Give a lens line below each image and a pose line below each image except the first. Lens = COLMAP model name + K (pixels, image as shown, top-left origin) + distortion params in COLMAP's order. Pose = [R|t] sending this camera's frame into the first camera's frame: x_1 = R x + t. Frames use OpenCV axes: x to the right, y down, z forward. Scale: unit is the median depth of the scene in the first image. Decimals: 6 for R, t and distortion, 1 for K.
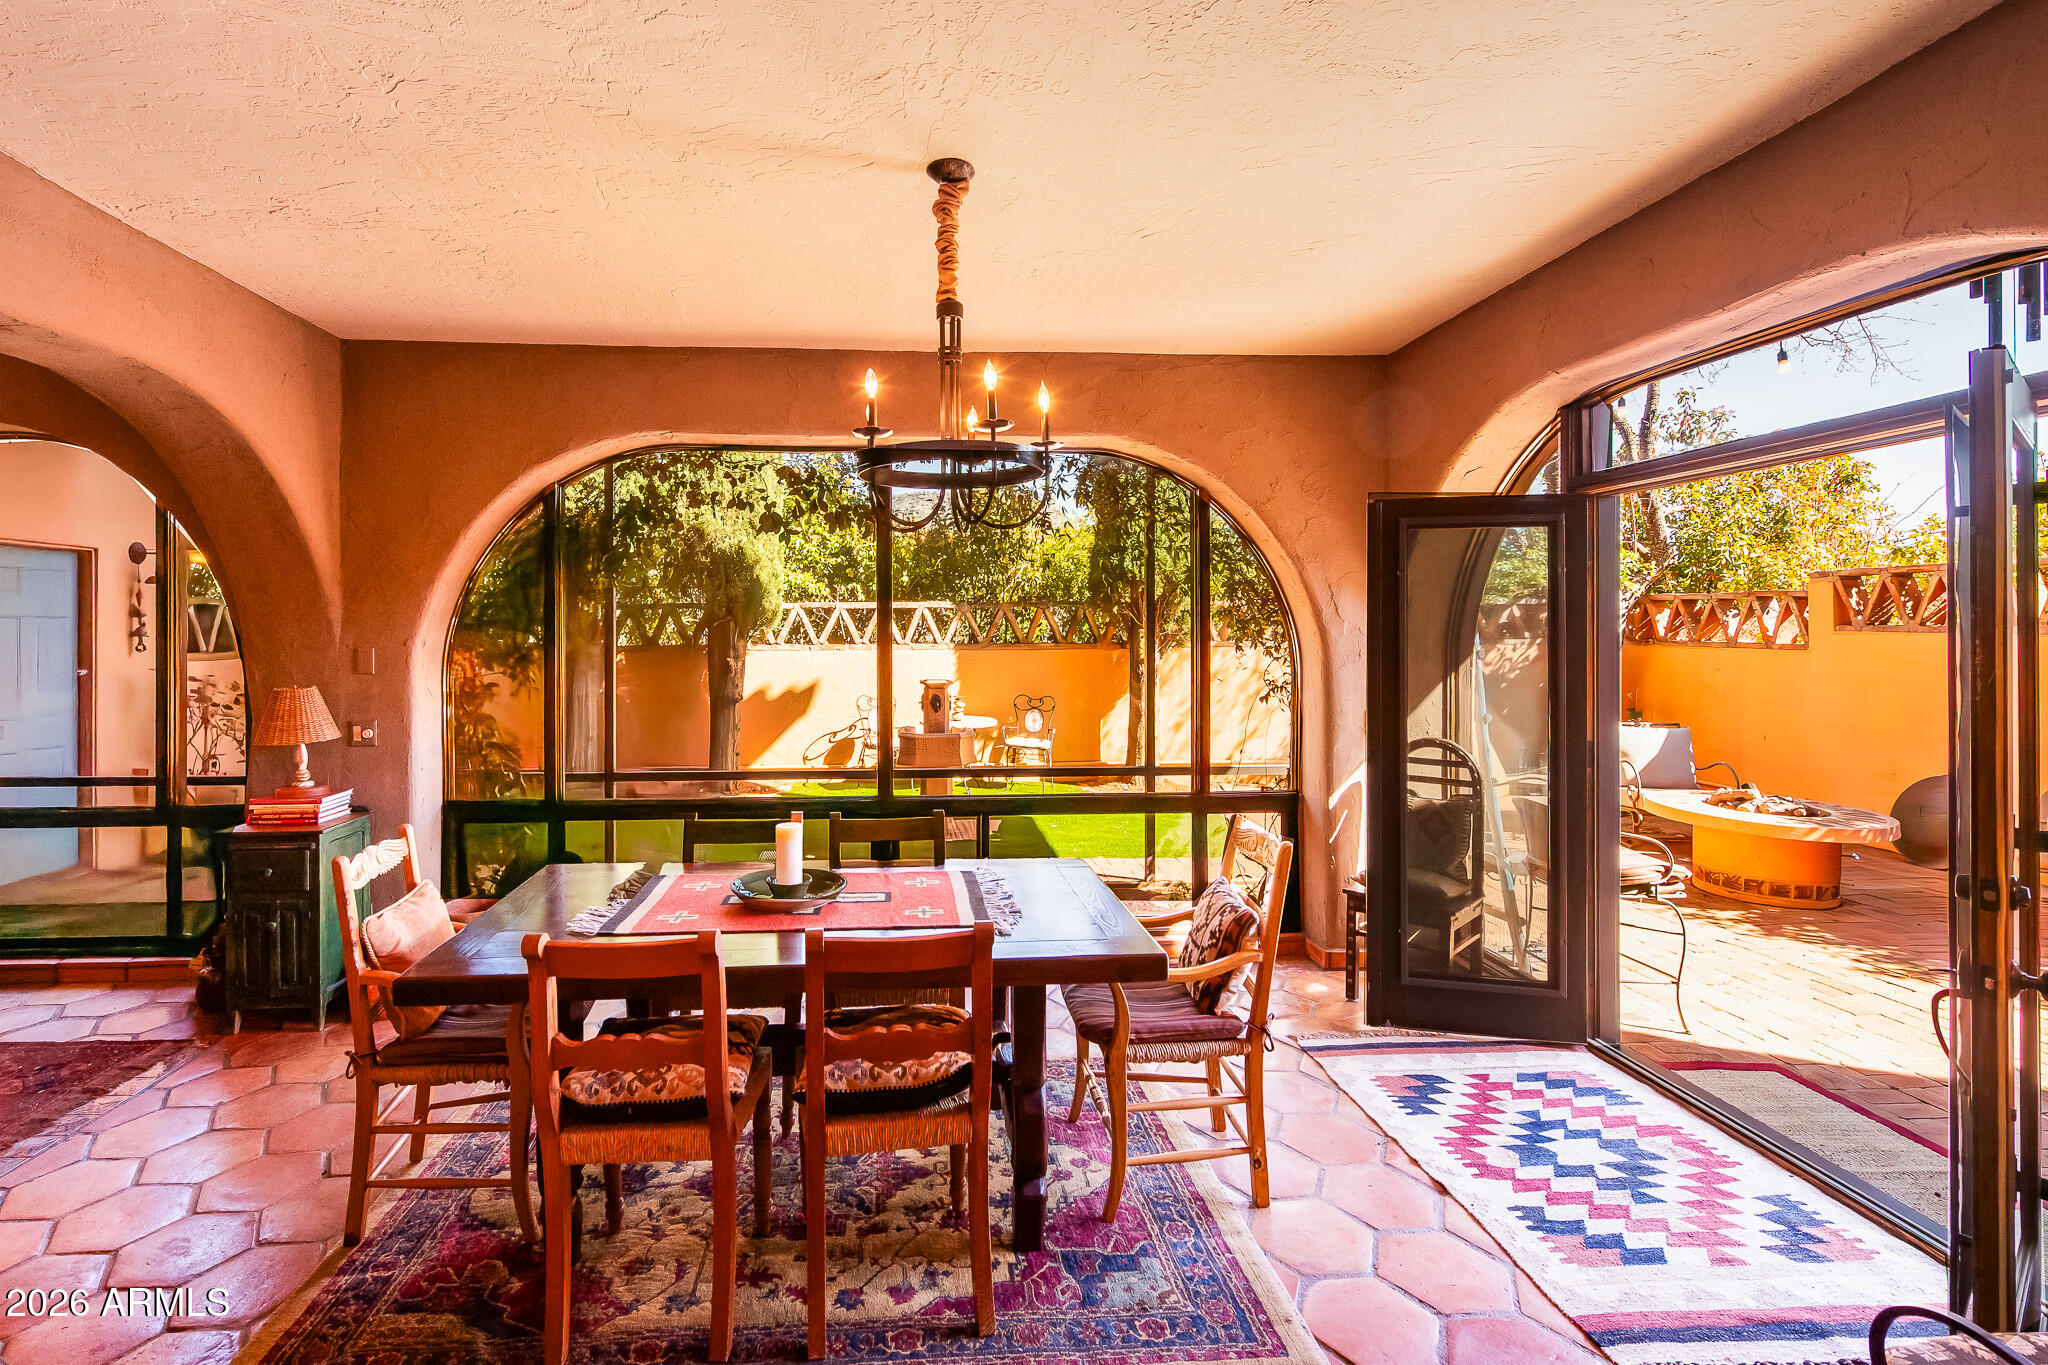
lens RADIAL K [[1007.8, 0, 1020.3], [0, 1007.8, 614.8], [0, 0, 1]] dist [0.001765, 0.000046]
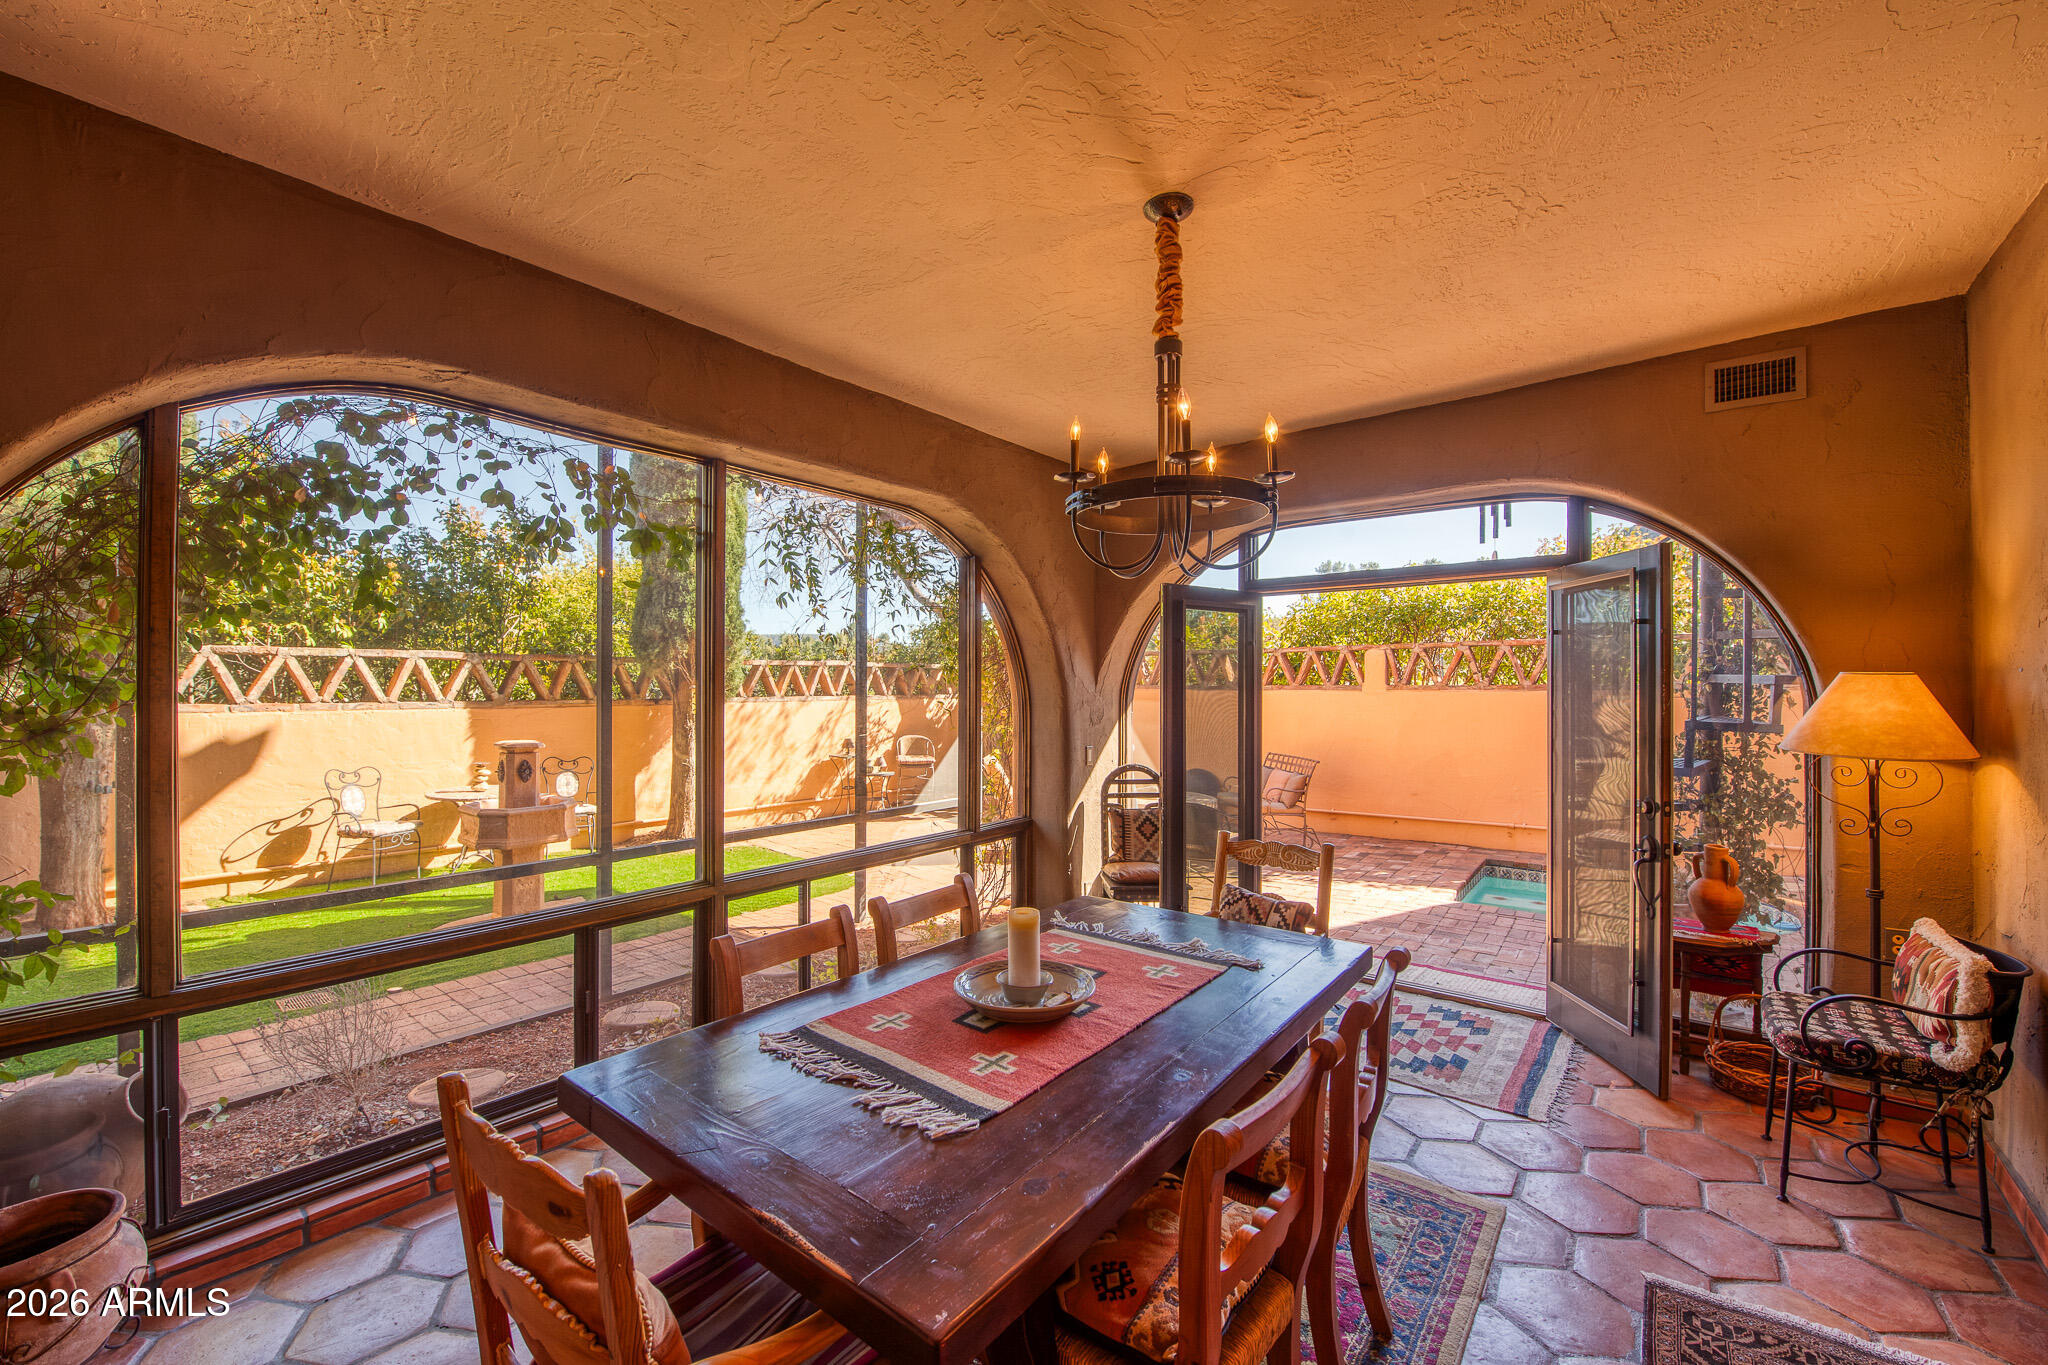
lens RADIAL K [[807.7, 0, 1024.0], [0, 807.7, 682.5], [0, 0, 1]] dist [-0.002611, -0.000175]
pose [[0.675176, 0.008535, 0.737607, -0.262019], [-0.010848, 0.999940, -0.001641, 0.009528], [-0.737577, -0.006894, 0.675228, 0.203007]]
